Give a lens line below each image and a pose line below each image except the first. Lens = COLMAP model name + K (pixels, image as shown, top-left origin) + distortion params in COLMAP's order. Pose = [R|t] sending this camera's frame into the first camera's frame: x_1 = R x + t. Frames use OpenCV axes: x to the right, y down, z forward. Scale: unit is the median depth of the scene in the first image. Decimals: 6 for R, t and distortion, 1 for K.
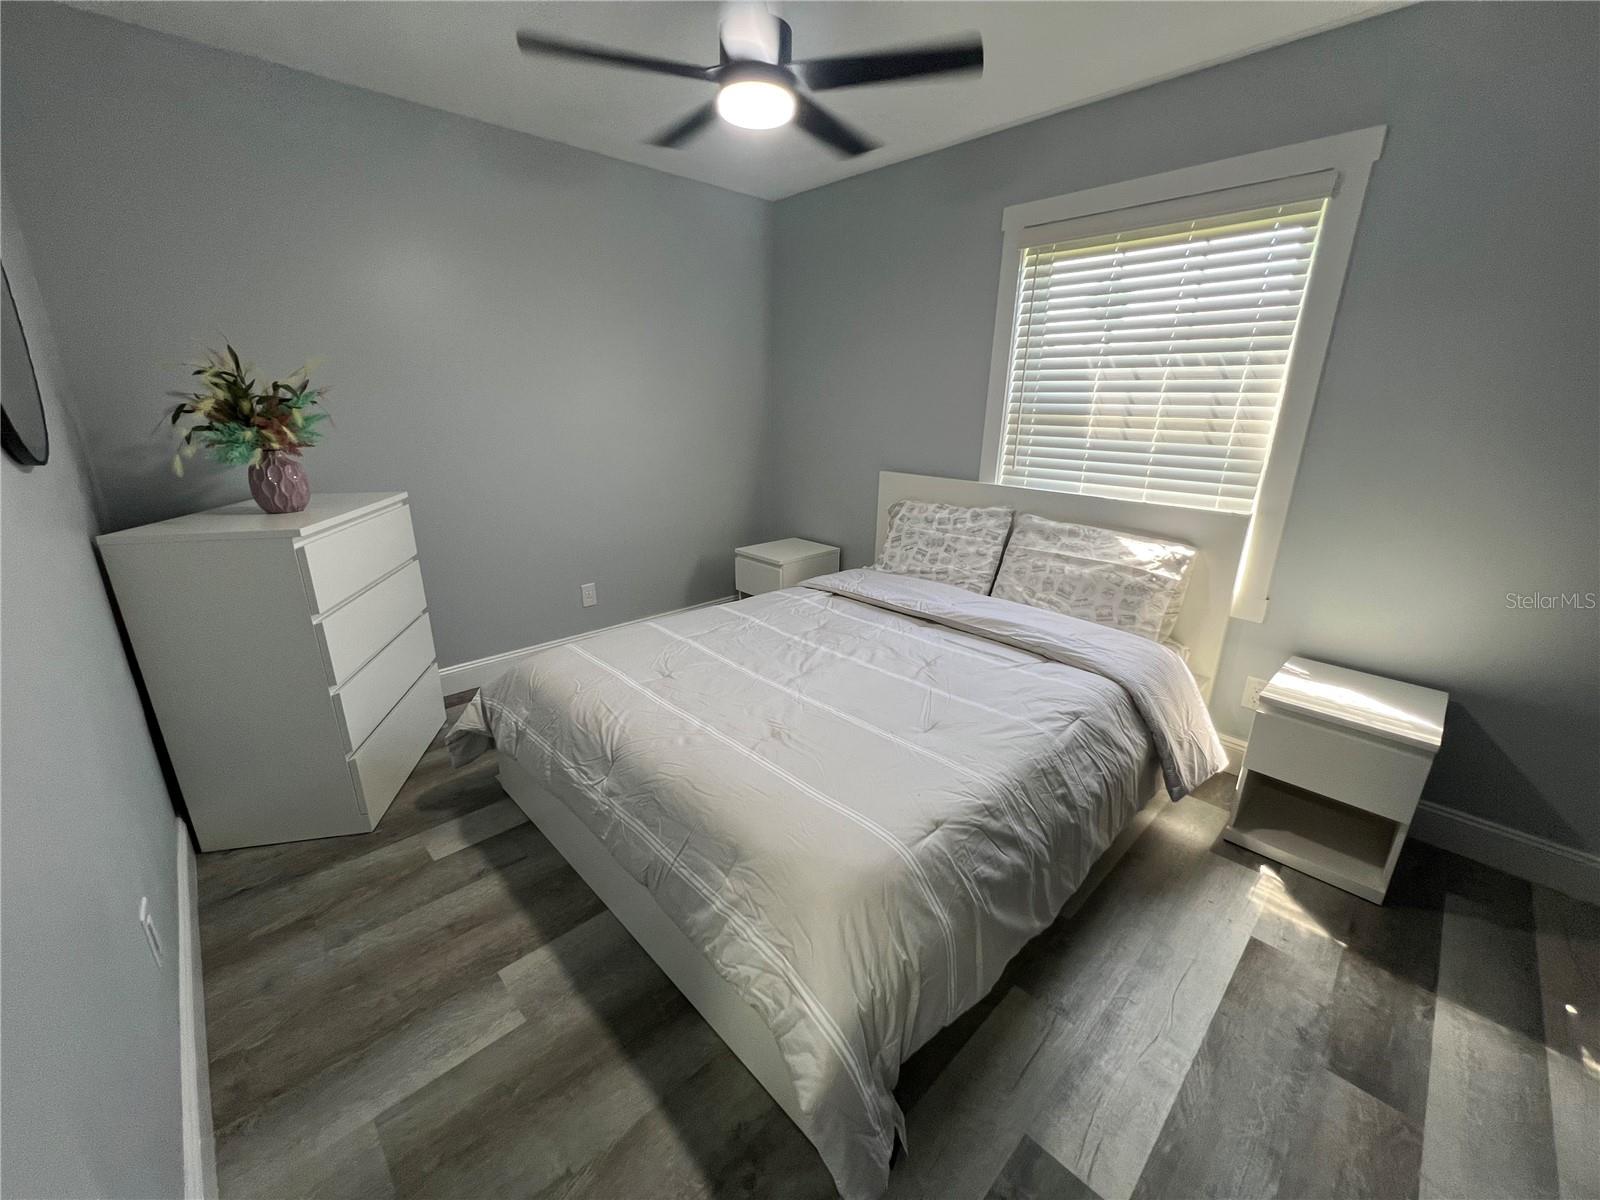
lens RADIAL K [[640.6, 0, 795.9], [0, 640.6, 599.8], [0, 0, 1]] dist [-0.002092, -0.000086]
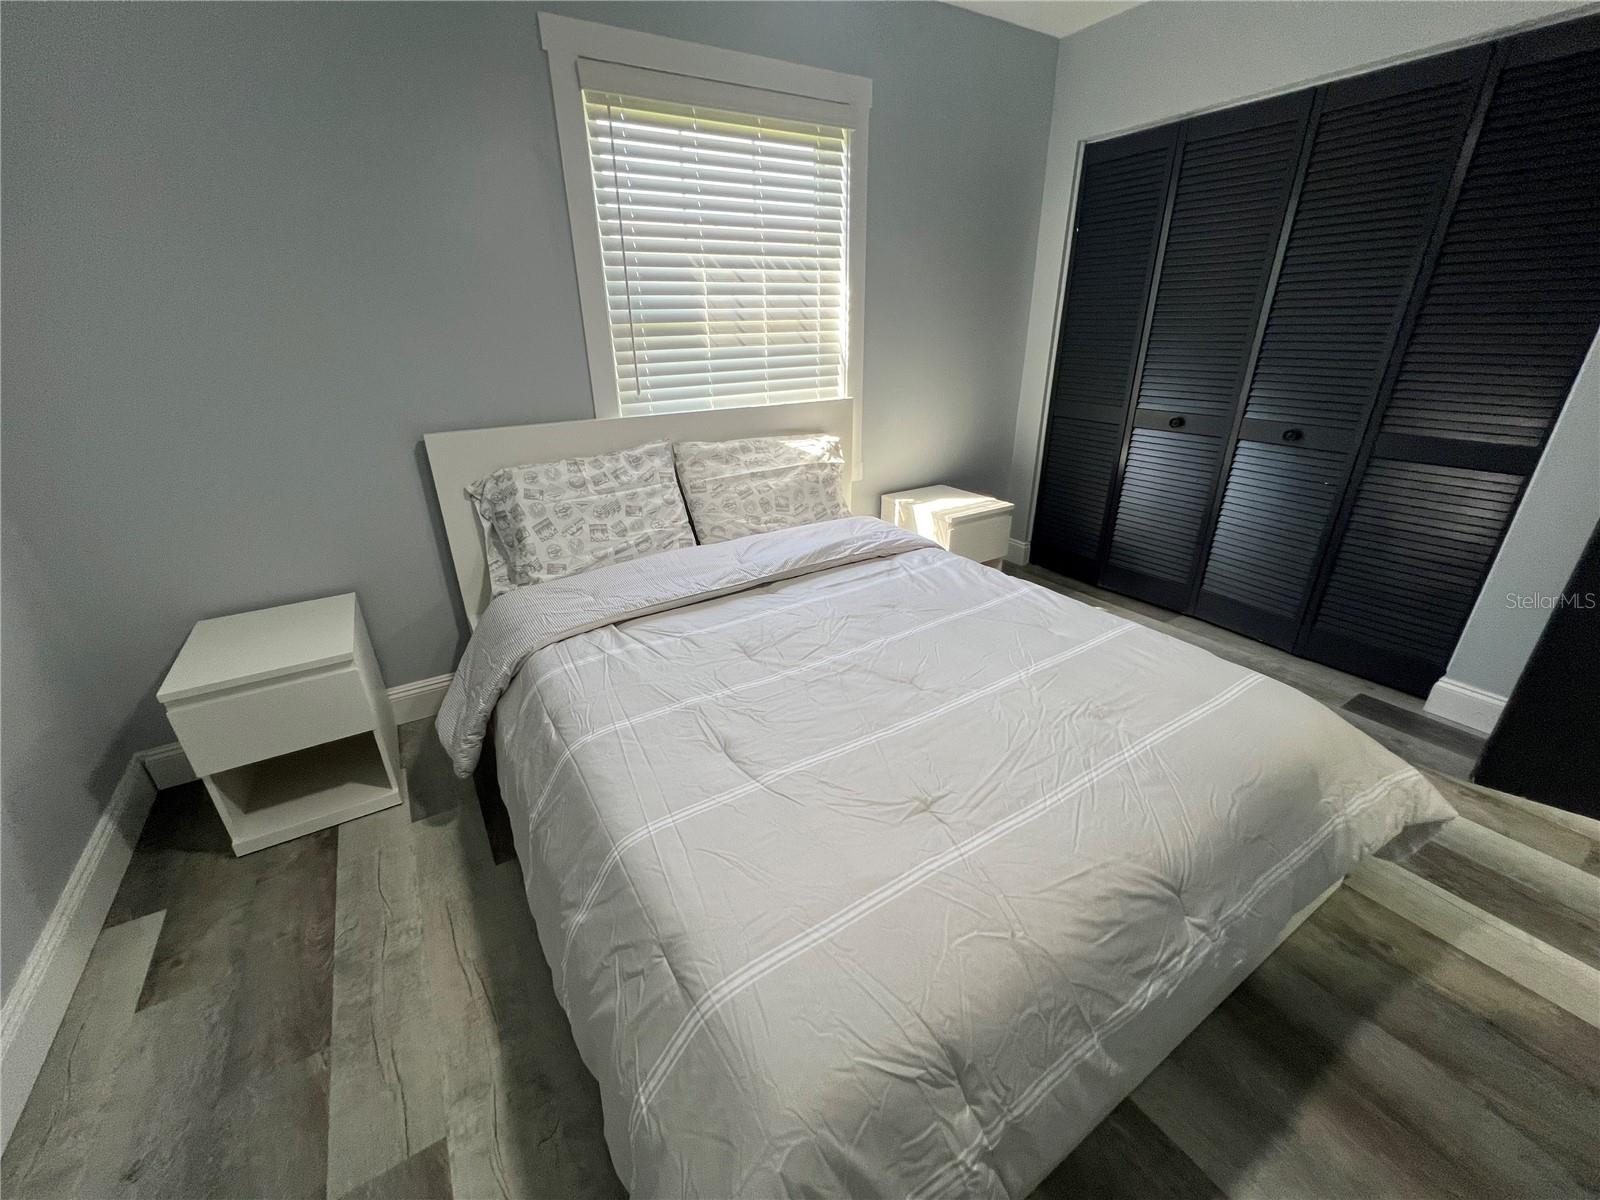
lens RADIAL K [[640.6, 0, 795.9], [0, 640.6, 599.8], [0, 0, 1]] dist [-0.002092, -0.000086]
pose [[0.197202, -0.413086, 0.889084, -0.522685], [0.308825, 0.886897, 0.343572, -0.219695], [-0.930451, 0.206818, 0.302469, 0.717312]]
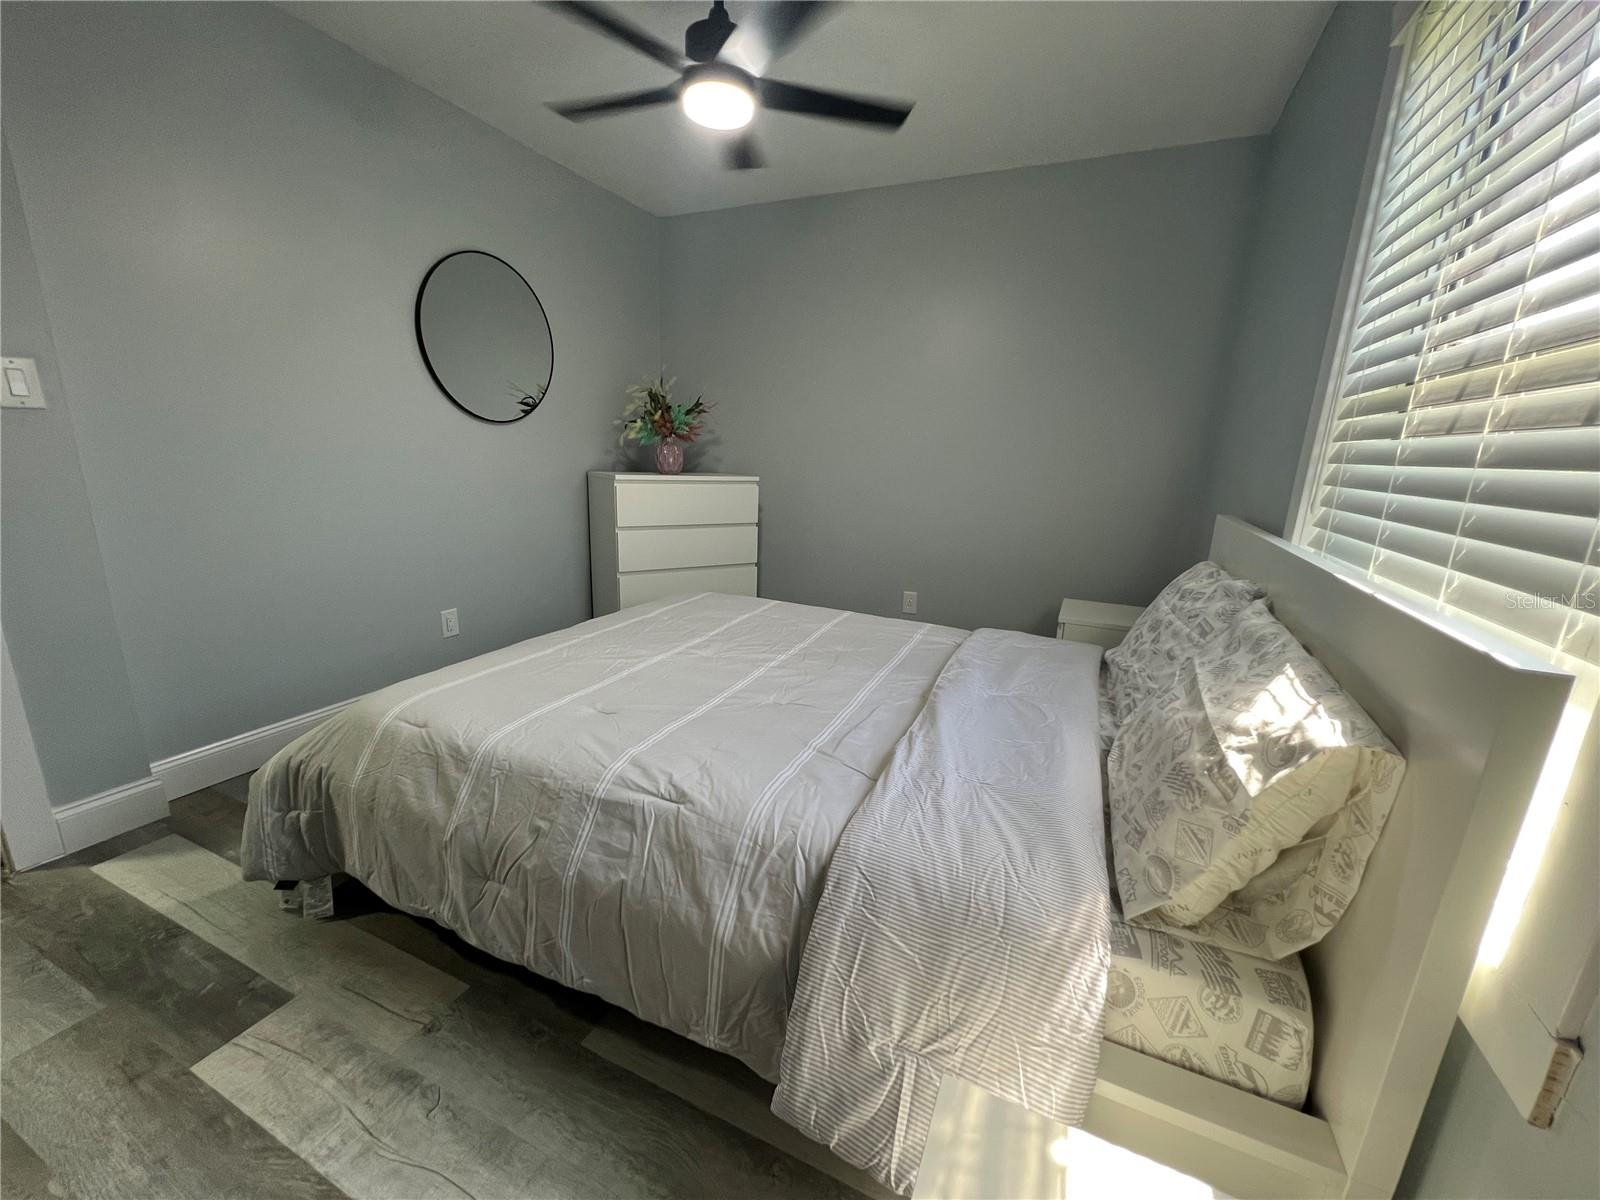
lens RADIAL K [[640.6, 0, 795.9], [0, 640.6, 599.8], [0, 0, 1]] dist [-0.002092, -0.000086]
pose [[0.371490, 0.220440, -0.901888, 0.738945], [-0.308756, 0.945448, 0.103909, -0.085194], [0.875594, 0.239862, 0.419286, 0.554505]]
